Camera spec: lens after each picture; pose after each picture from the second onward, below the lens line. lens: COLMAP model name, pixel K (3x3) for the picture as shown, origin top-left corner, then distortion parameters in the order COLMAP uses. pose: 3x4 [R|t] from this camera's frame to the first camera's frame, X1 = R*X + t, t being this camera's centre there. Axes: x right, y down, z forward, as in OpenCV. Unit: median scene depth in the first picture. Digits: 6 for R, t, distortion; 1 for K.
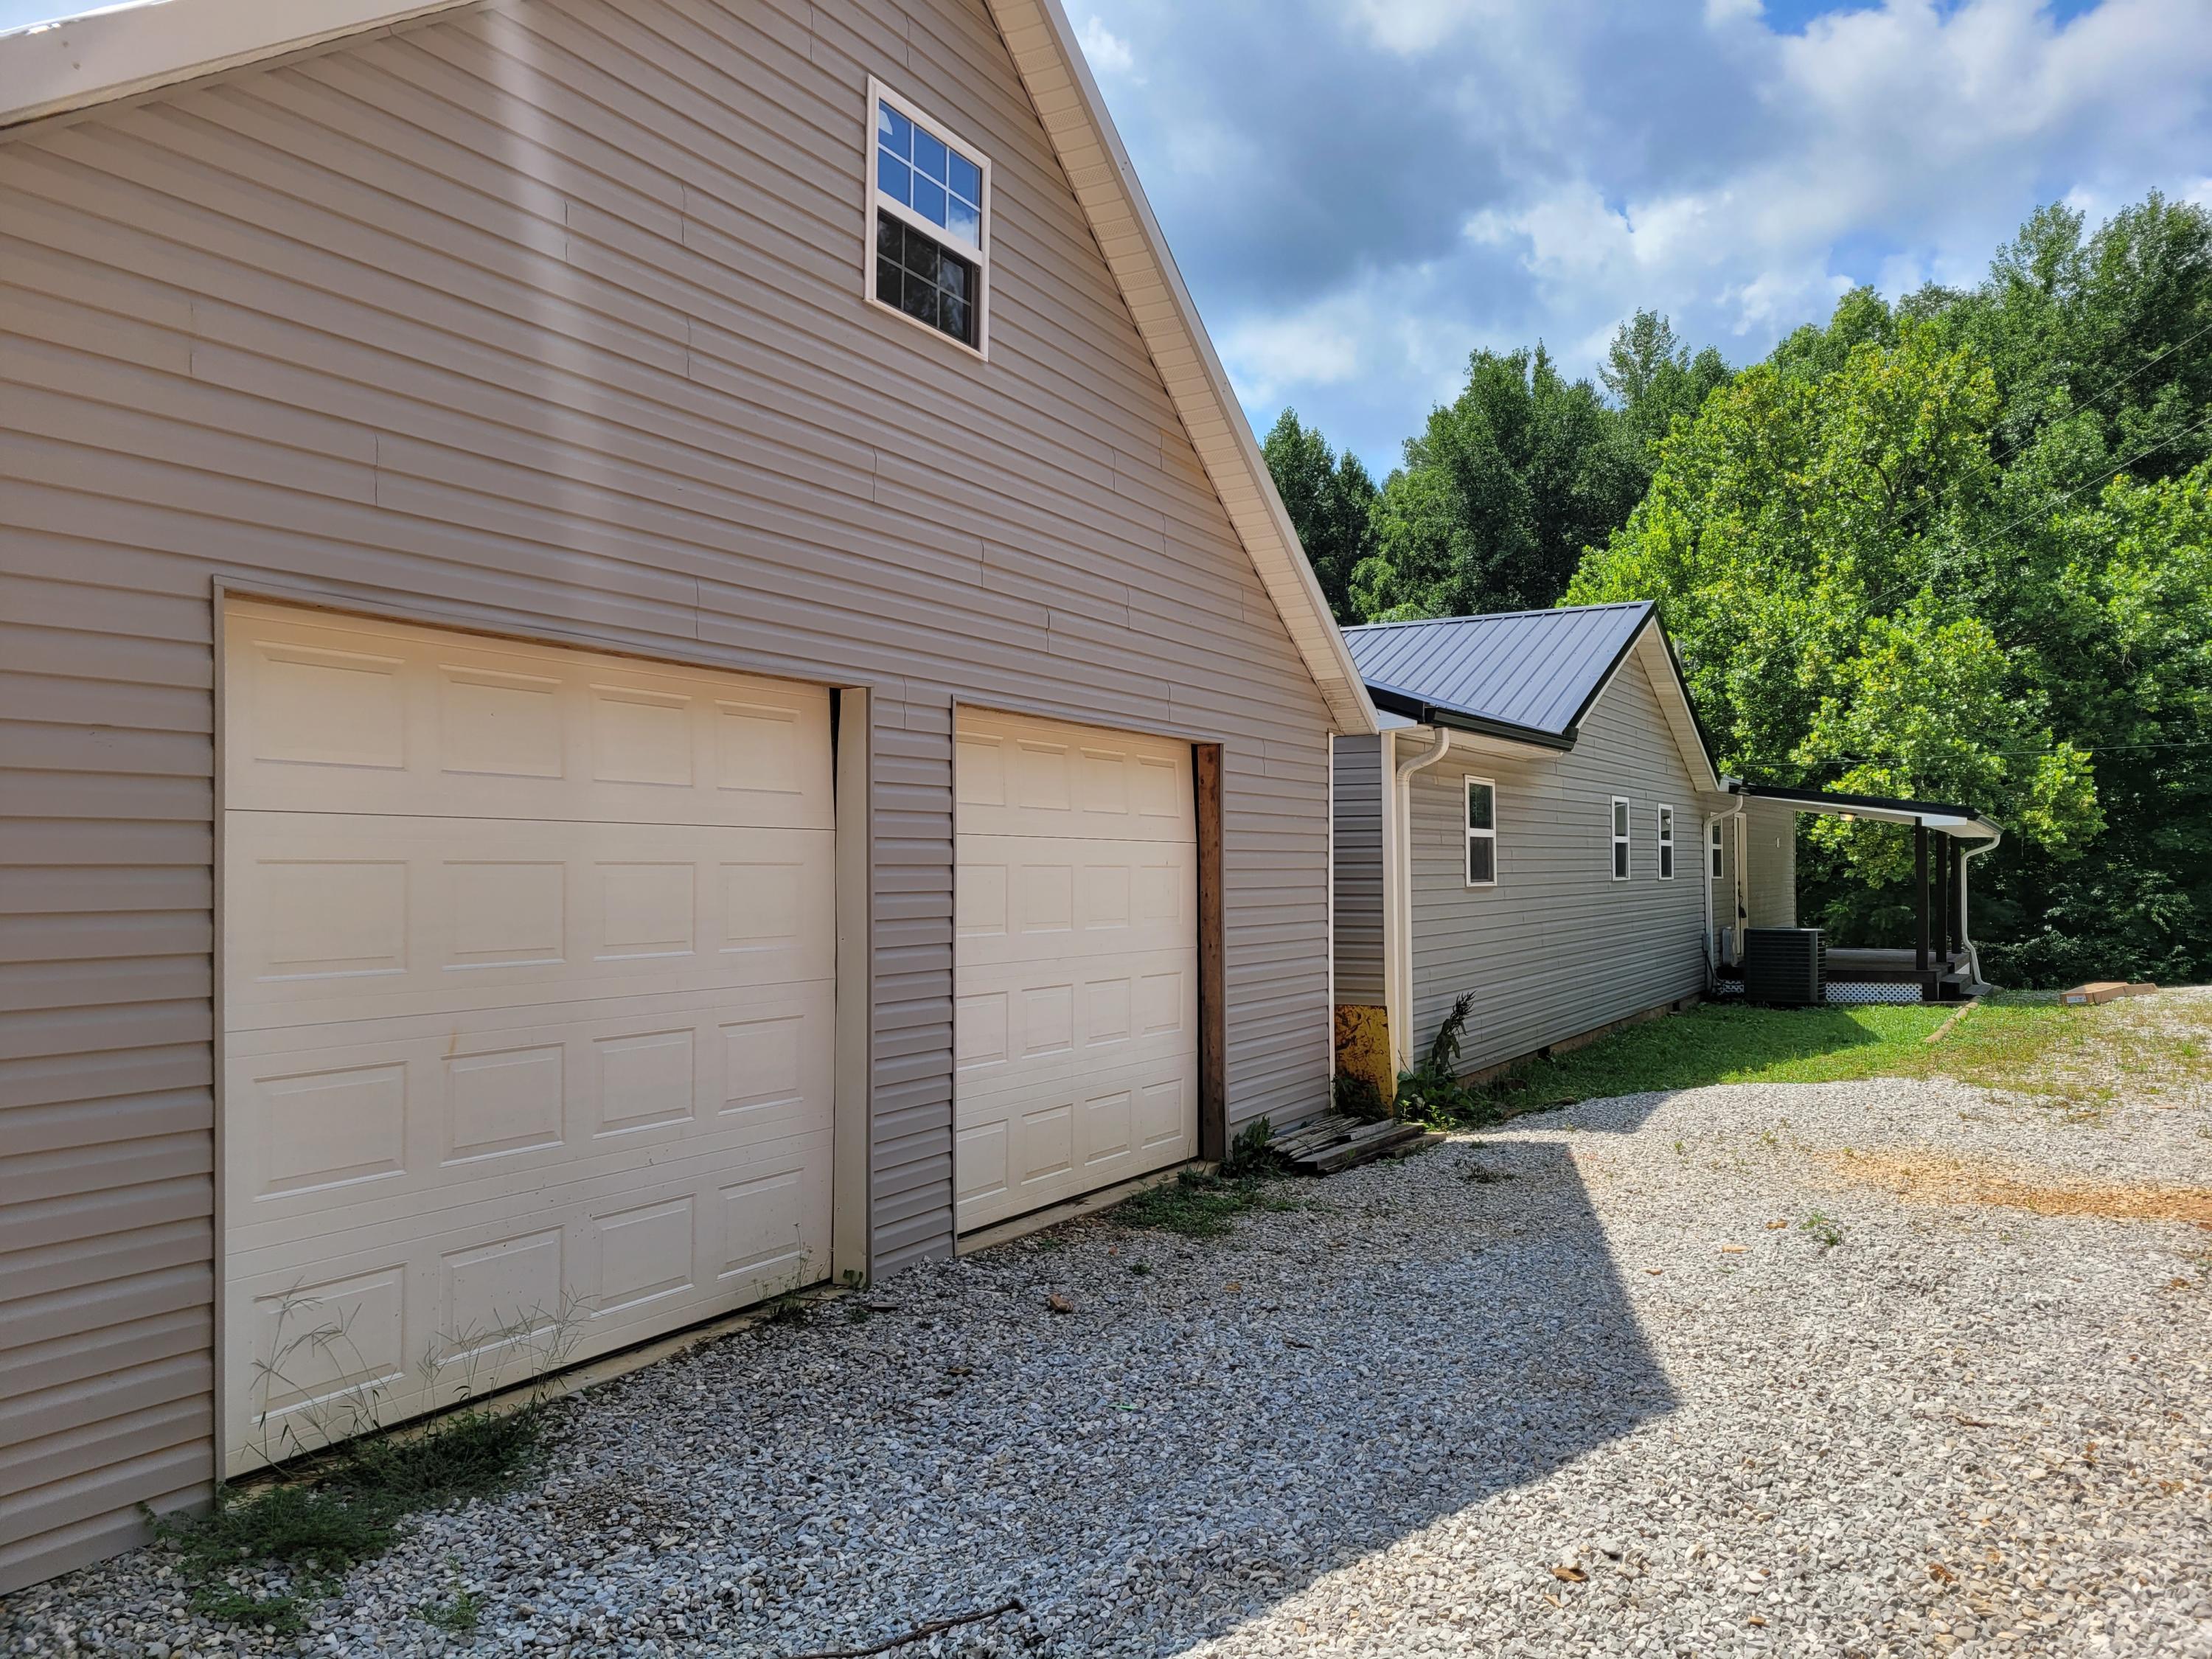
lens RADIAL K [[1679.5, 0, 1106.0], [0, 1679.5, 829.5], [0, 0, 1]] dist [0.055886, -0.070971]
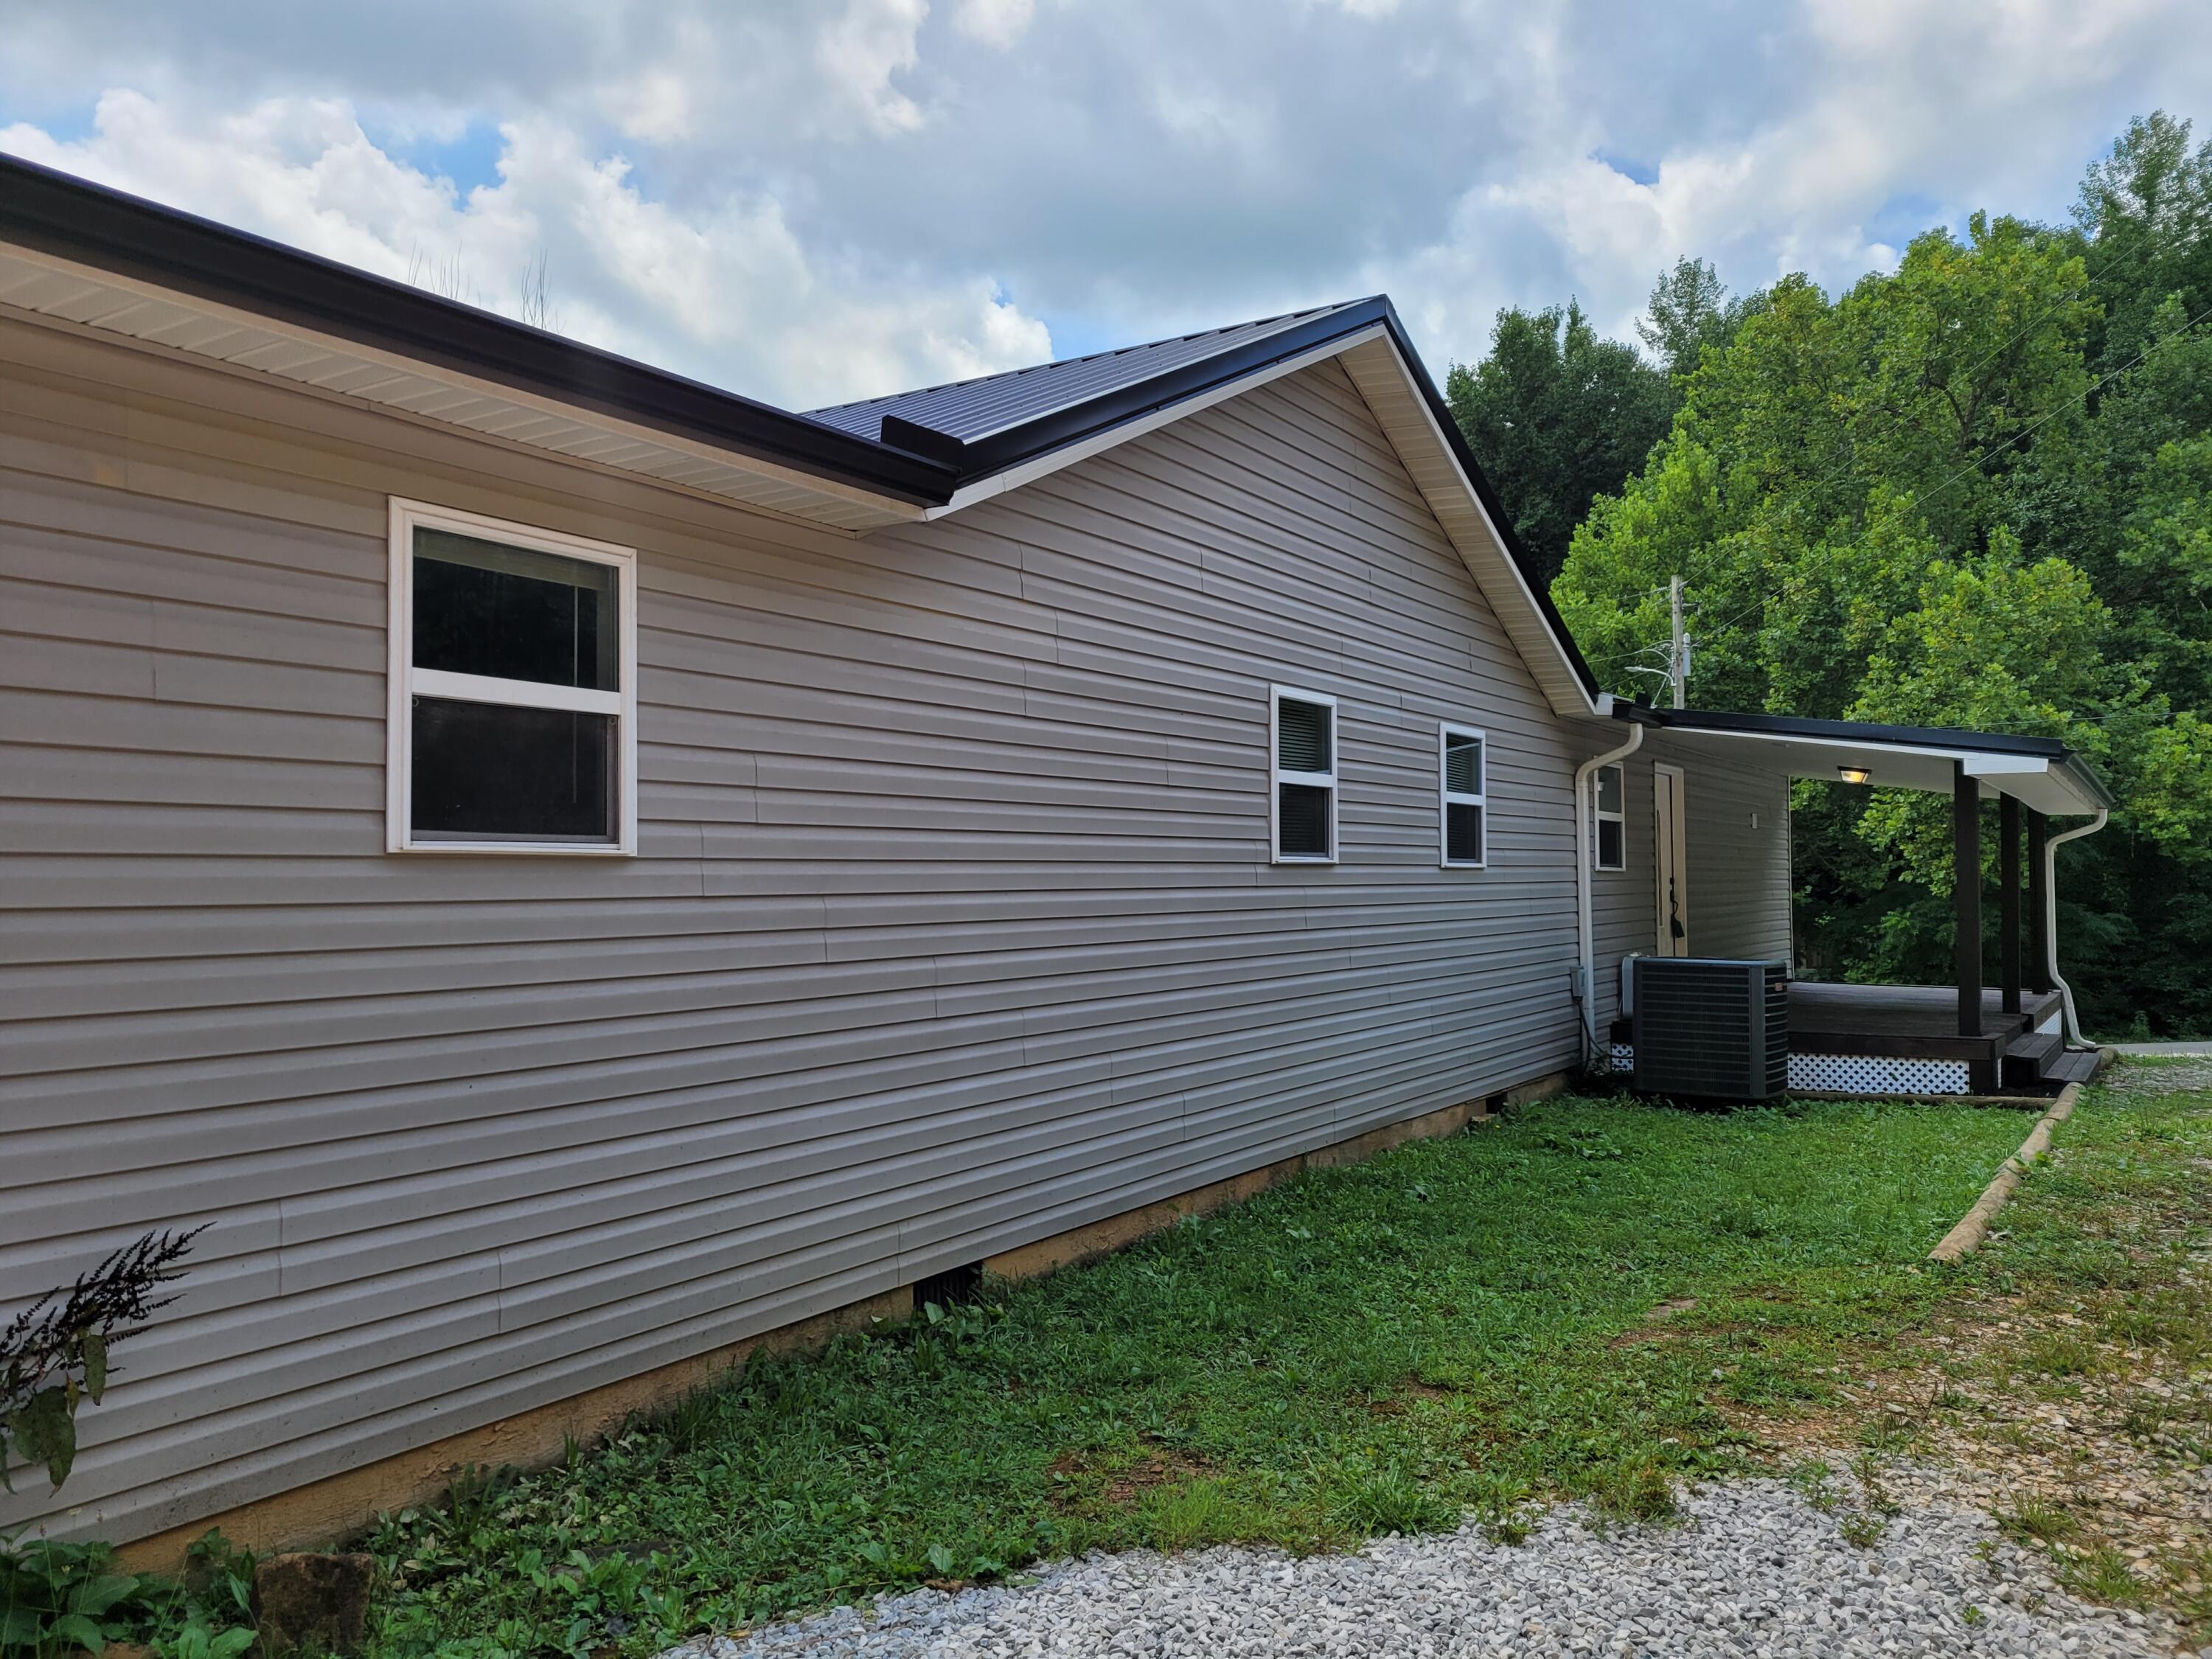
lens RADIAL K [[1661.3, 0, 1103.4], [0, 1661.3, 800.9], [0, 0, 1]] dist [0.055391, -0.058534]
pose [[0.998781, -0.001259, -0.049342, 0.089982], [0.000079, 0.999714, -0.023902, 0.007903], [0.049358, 0.023869, 0.998496, 0.173673]]
